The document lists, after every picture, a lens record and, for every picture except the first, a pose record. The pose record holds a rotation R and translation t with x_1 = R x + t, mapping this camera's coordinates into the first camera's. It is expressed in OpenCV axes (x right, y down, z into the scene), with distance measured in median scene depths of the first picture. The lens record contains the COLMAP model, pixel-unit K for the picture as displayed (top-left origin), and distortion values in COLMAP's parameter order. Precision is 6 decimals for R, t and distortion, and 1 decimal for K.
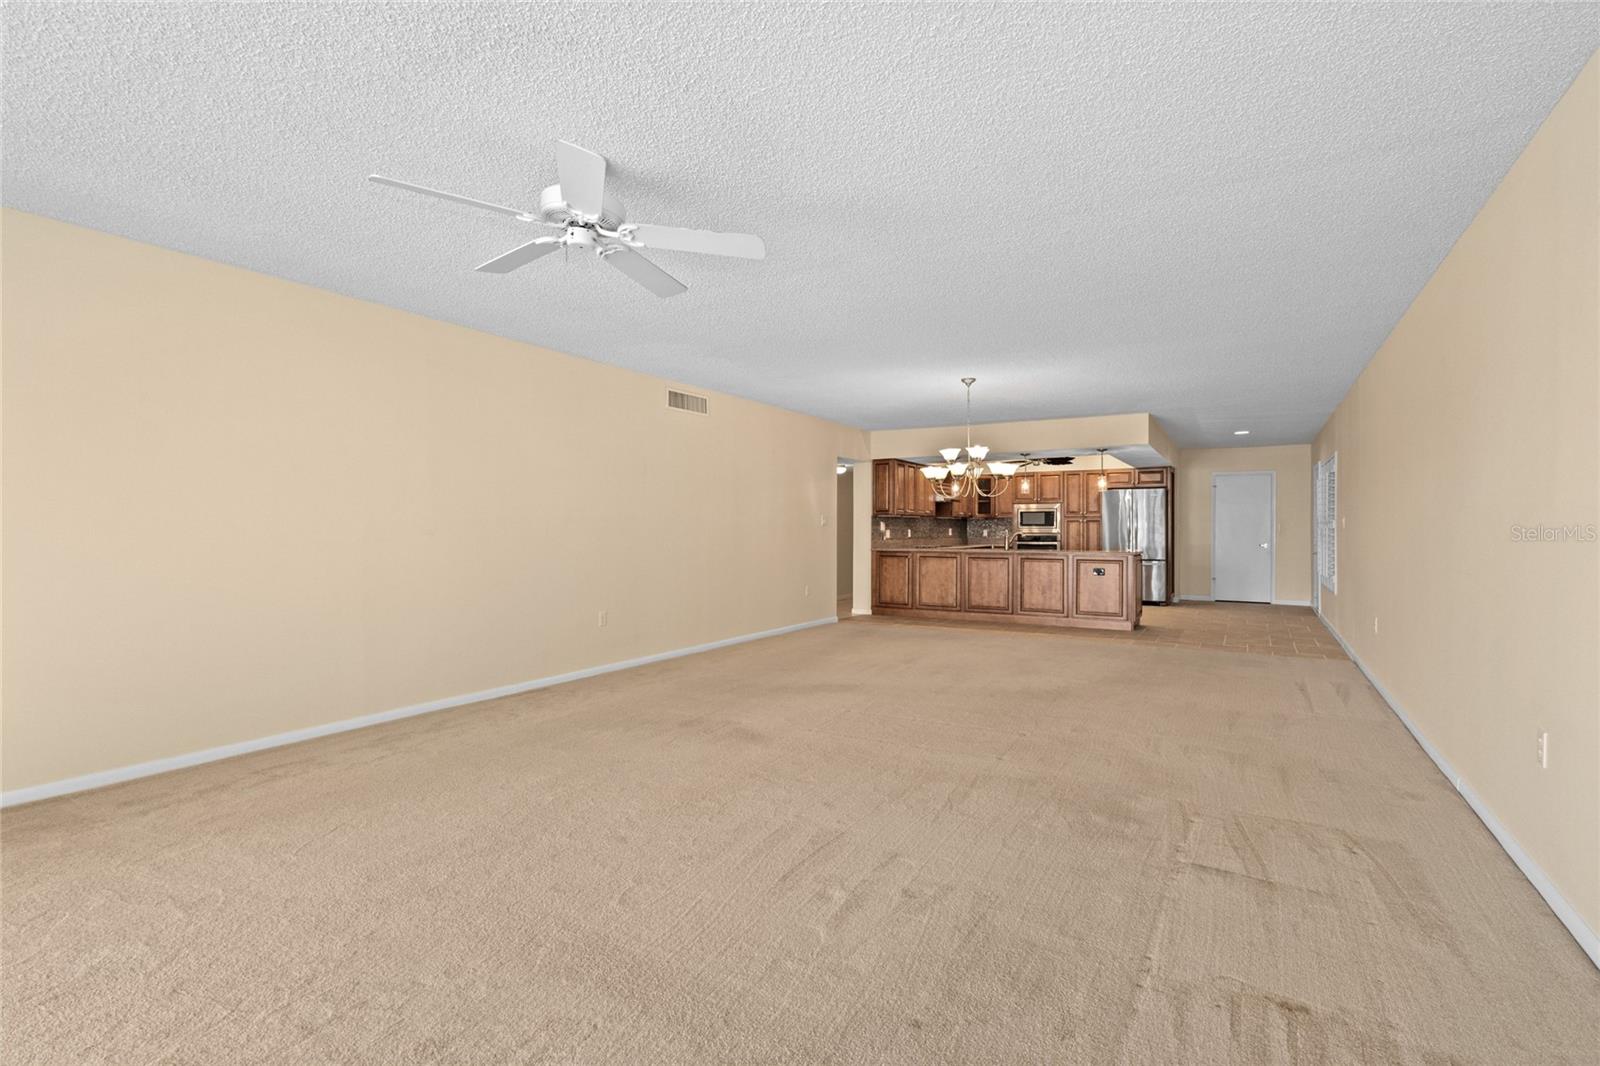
lens RADIAL K [[741.8, 0, 802.5], [0, 741.8, 532.4], [0, 0, 1]] dist [0.012475, -0.000514]
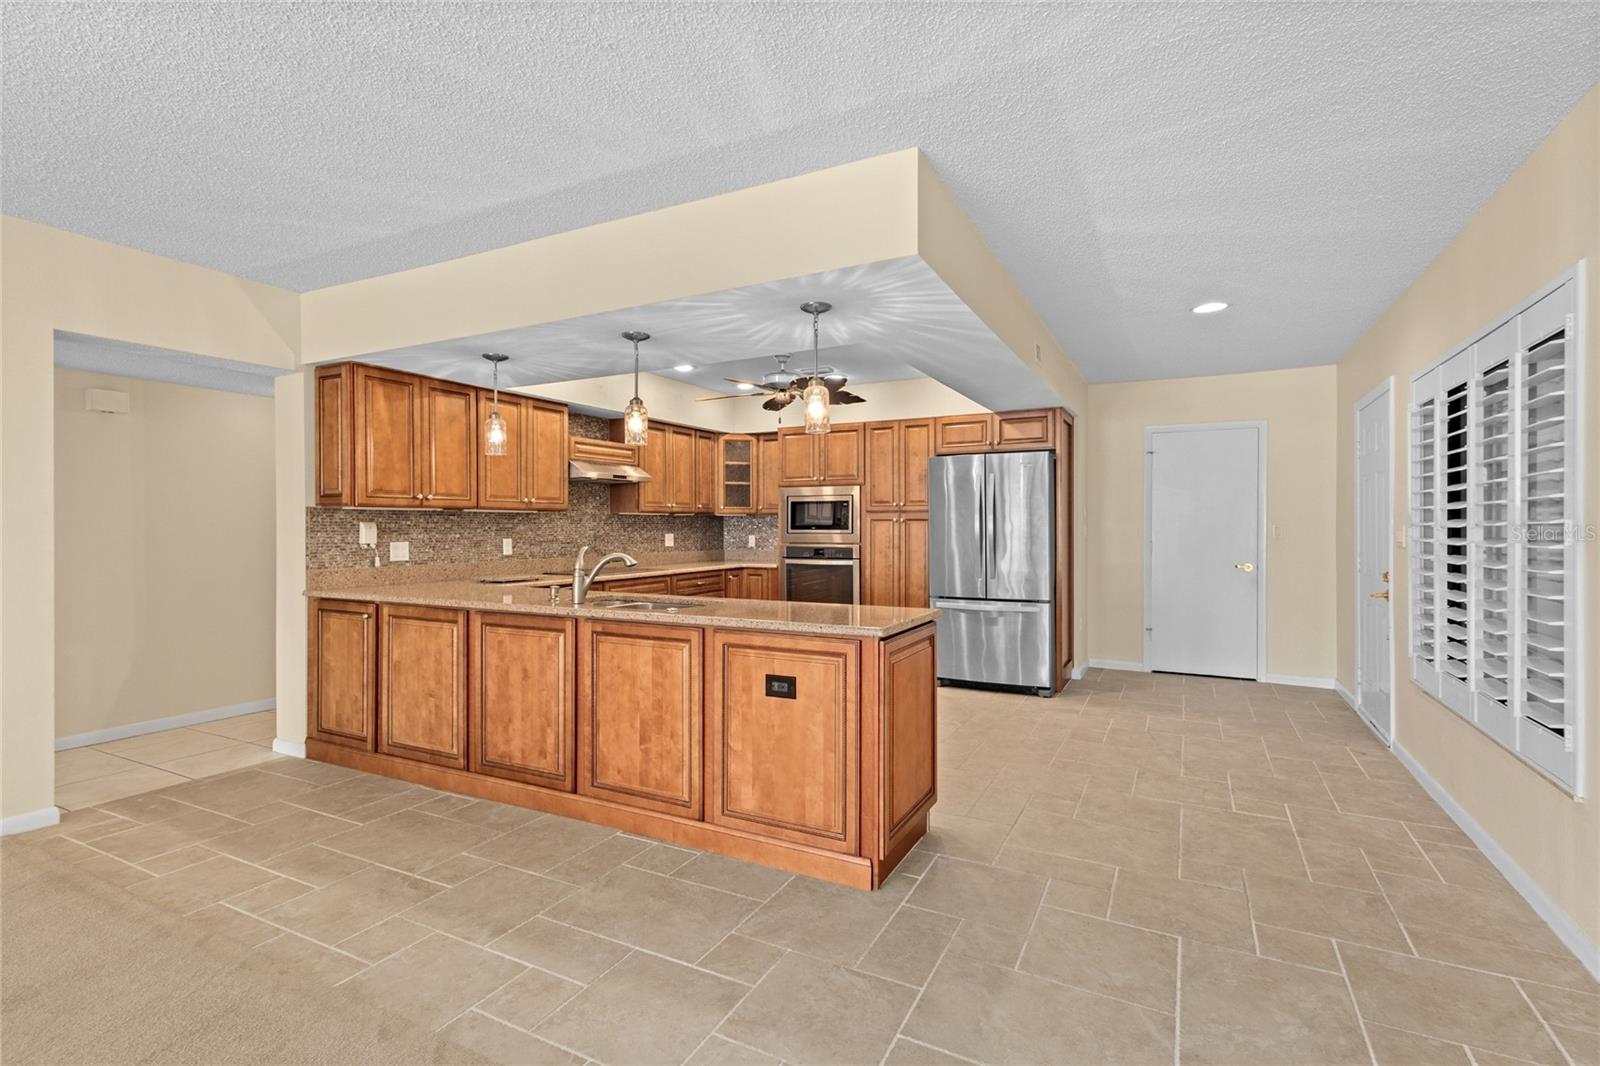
lens RADIAL K [[741.8, 0, 802.5], [0, 741.8, 532.4], [0, 0, 1]] dist [0.012475, -0.000514]
pose [[0.998168, -0.002856, 0.060431, 0.316068], [0.002625, 0.999989, 0.003897, -0.009813], [-0.060441, -0.003731, 0.998165, 0.561013]]
